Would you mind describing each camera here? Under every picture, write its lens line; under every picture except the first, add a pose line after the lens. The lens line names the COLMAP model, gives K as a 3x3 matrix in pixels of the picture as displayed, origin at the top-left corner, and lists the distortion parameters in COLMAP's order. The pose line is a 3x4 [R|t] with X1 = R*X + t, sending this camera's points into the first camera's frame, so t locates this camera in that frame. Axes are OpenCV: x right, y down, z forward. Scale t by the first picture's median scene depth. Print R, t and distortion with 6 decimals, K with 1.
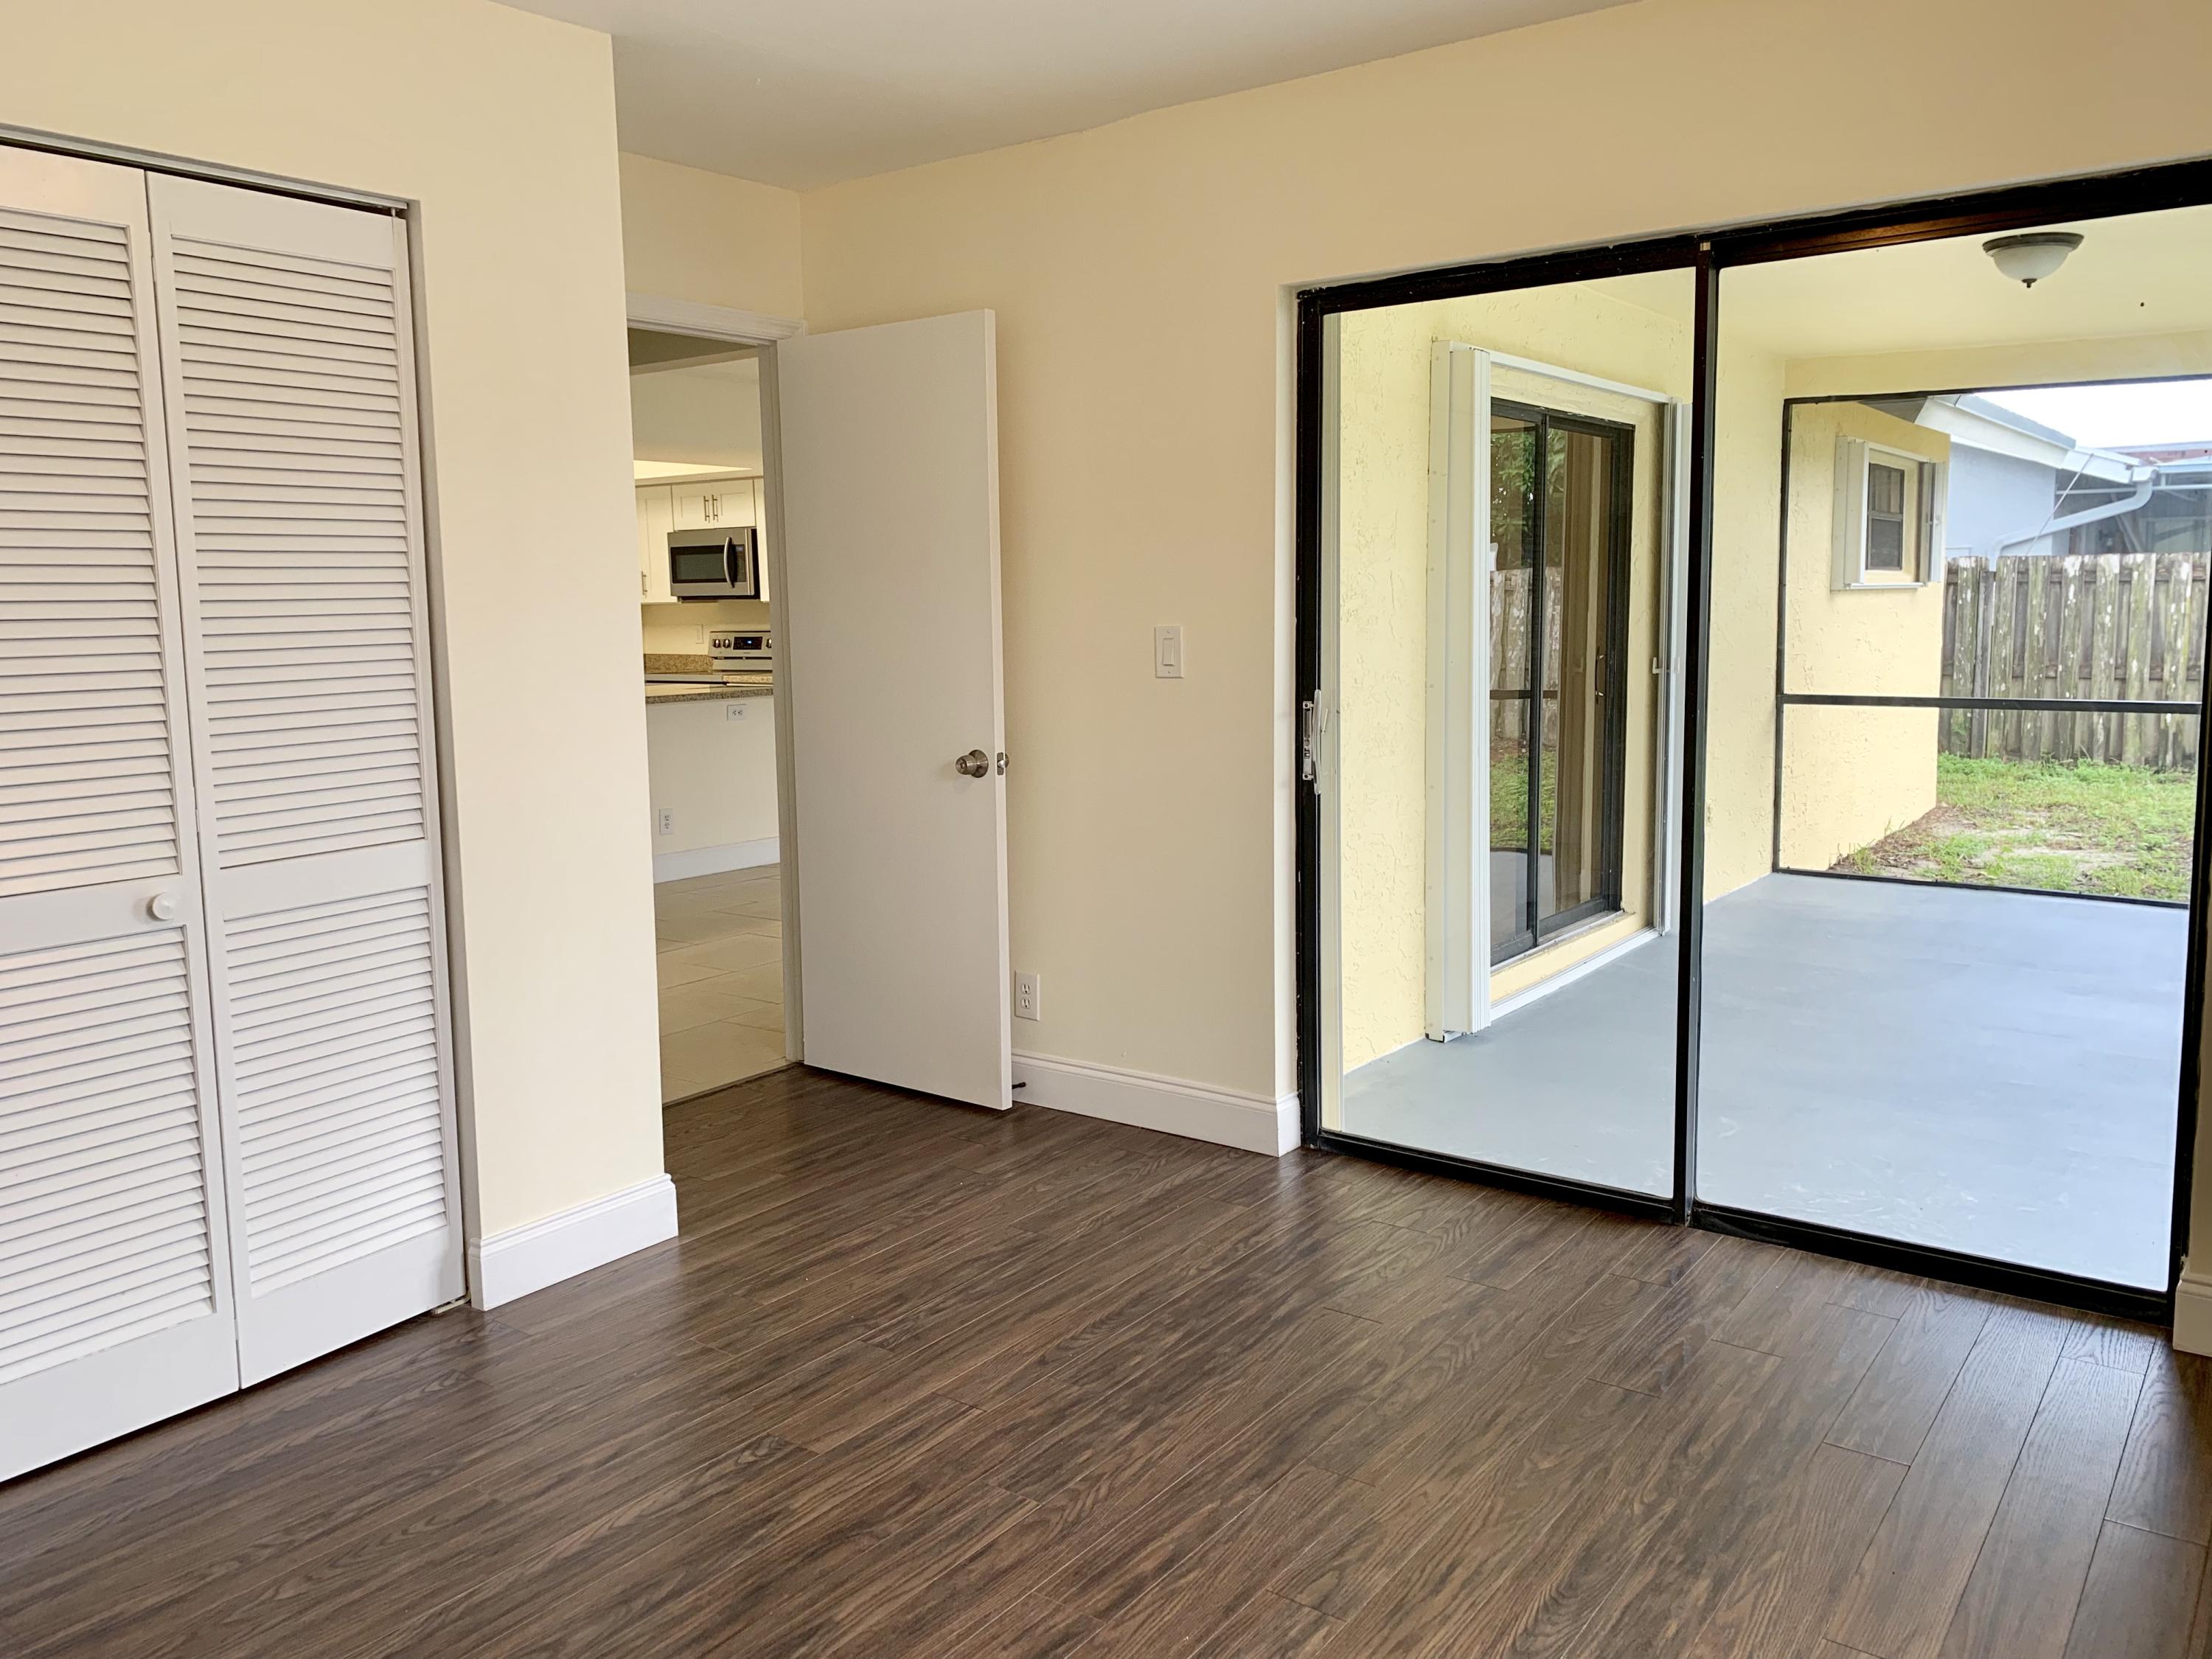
lens RADIAL K [[1693.9, 0, 1105.0], [0, 1693.9, 783.7], [0, 0, 1]] dist [0.030977, -0.016999]
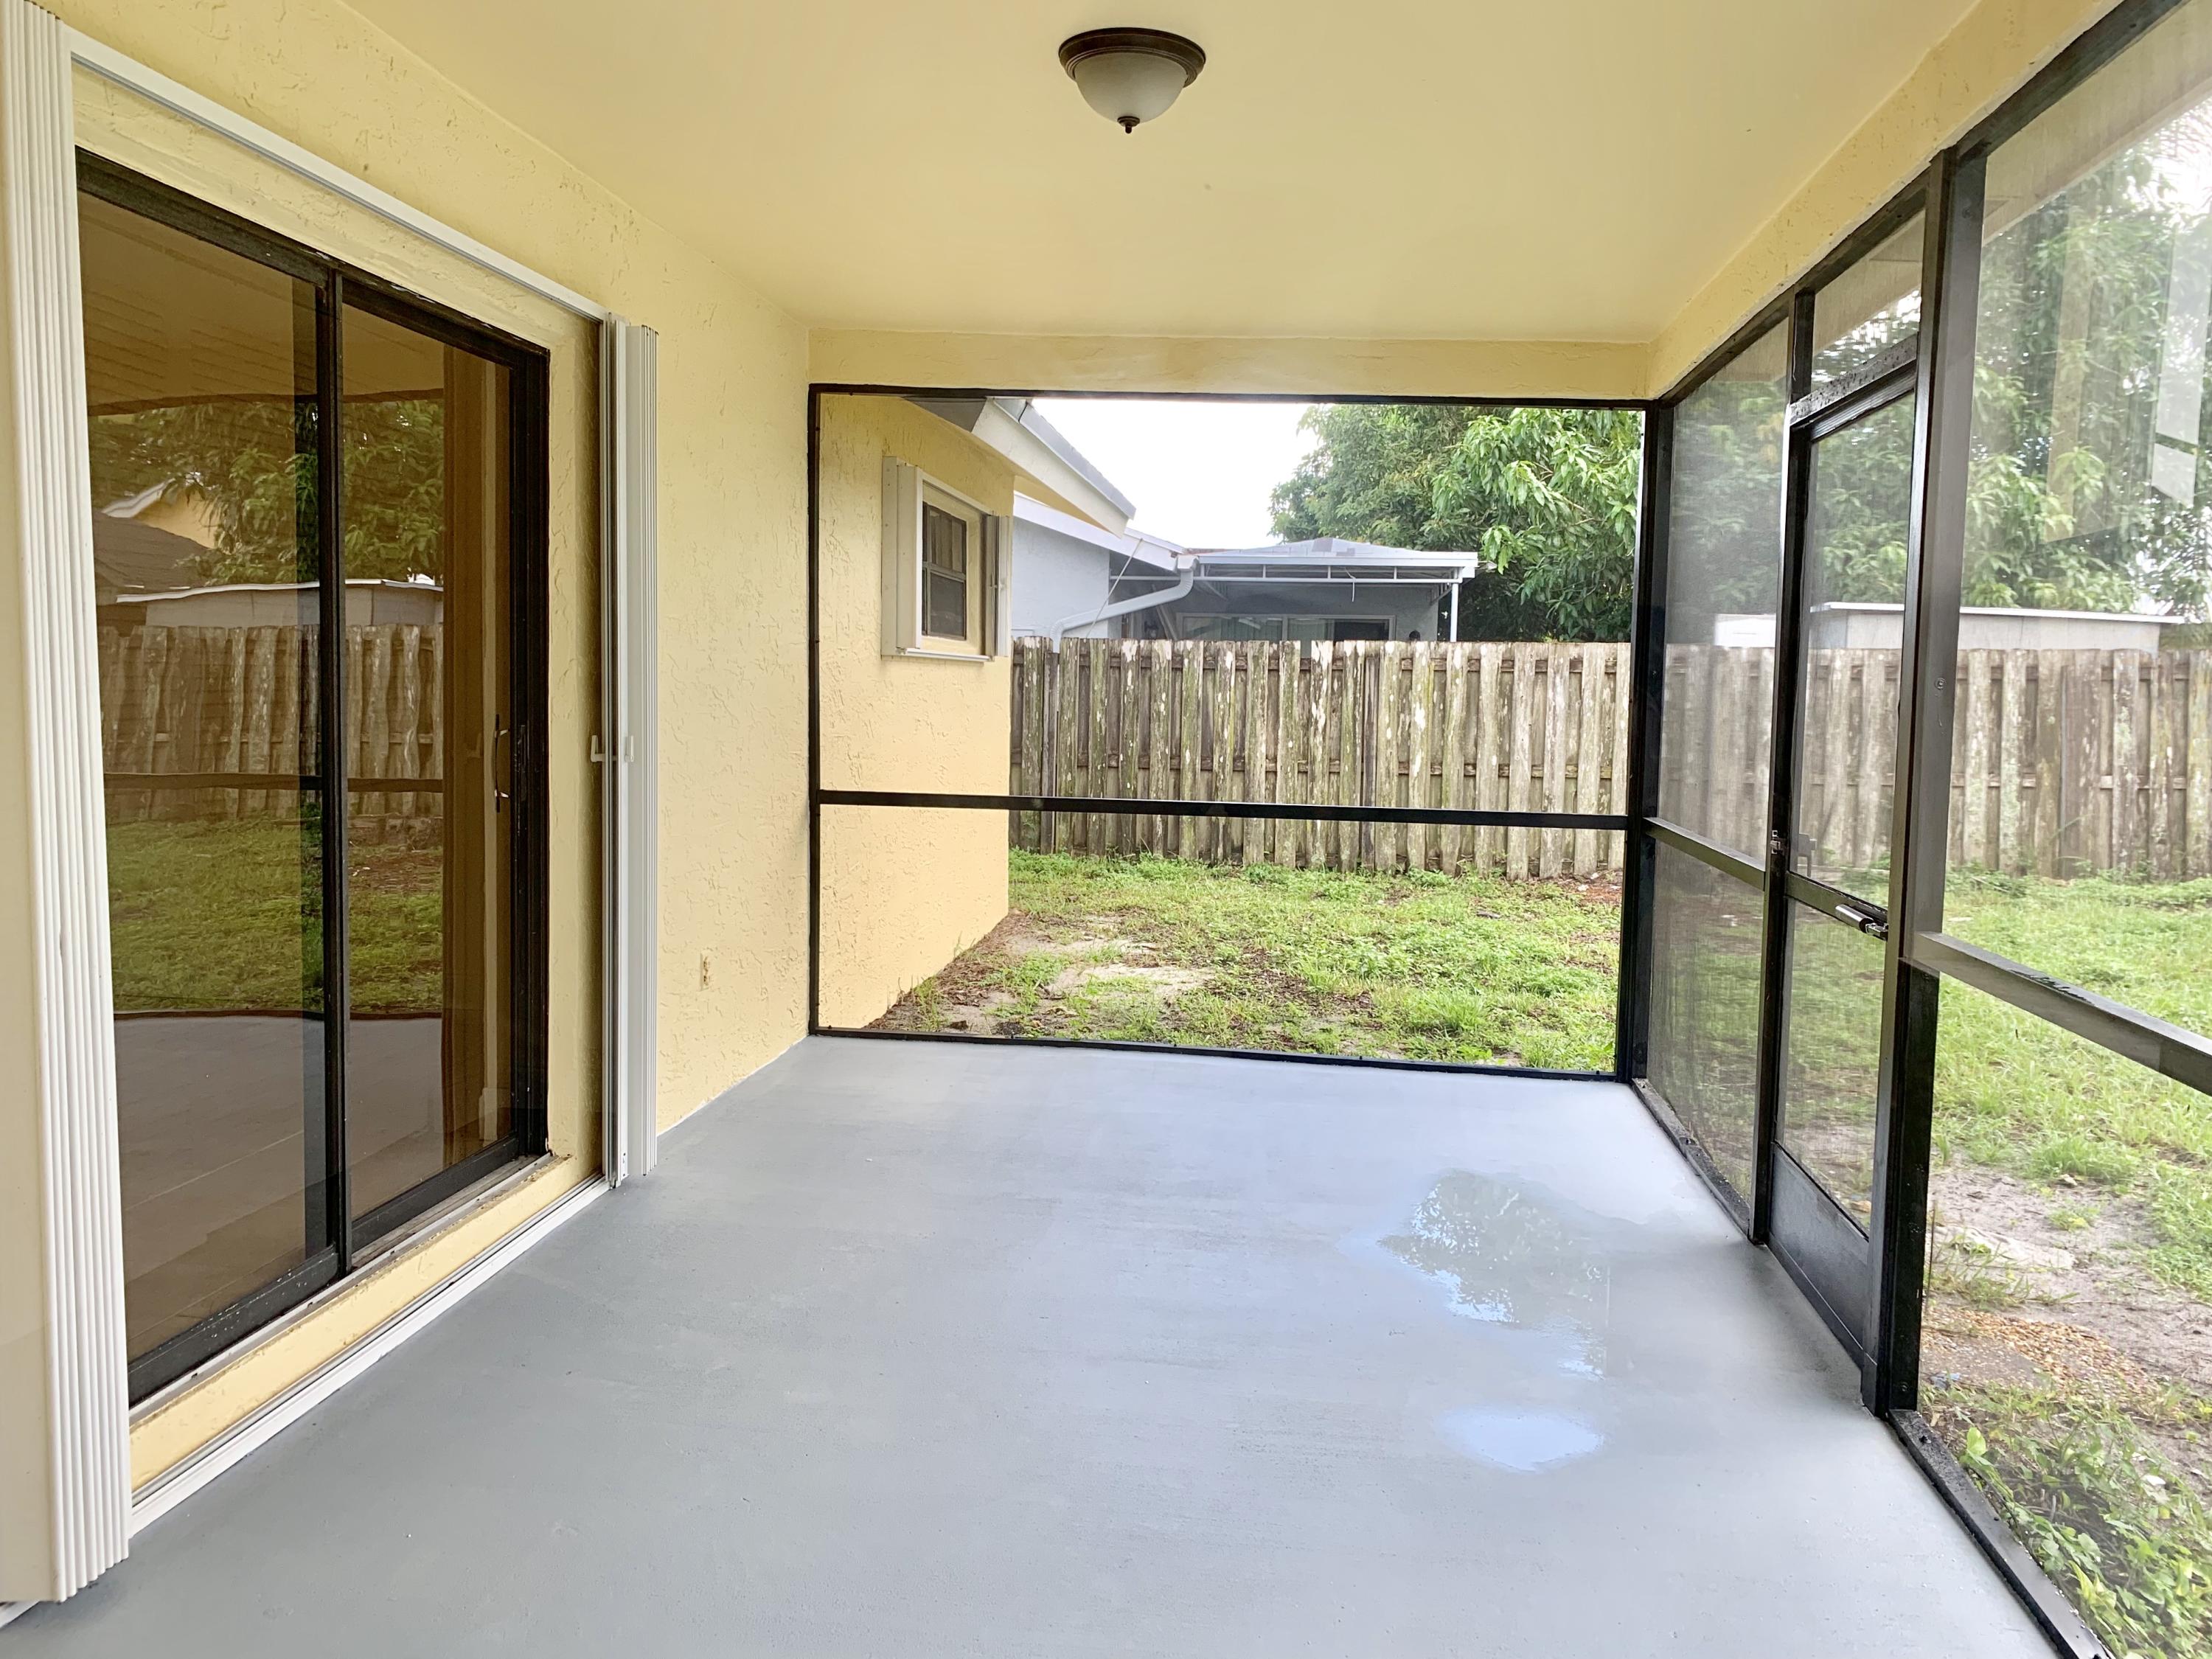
lens RADIAL K [[1693.9, 0, 1107.4], [0, 1693.9, 825.2], [0, 0, 1]] dist [0.030977, -0.016999]
pose [[0.871068, -0.009940, 0.491061, 0.099637], [0.021538, 0.999606, -0.017972, -0.014650], [-0.490689, 0.026232, 0.870940, 0.204788]]
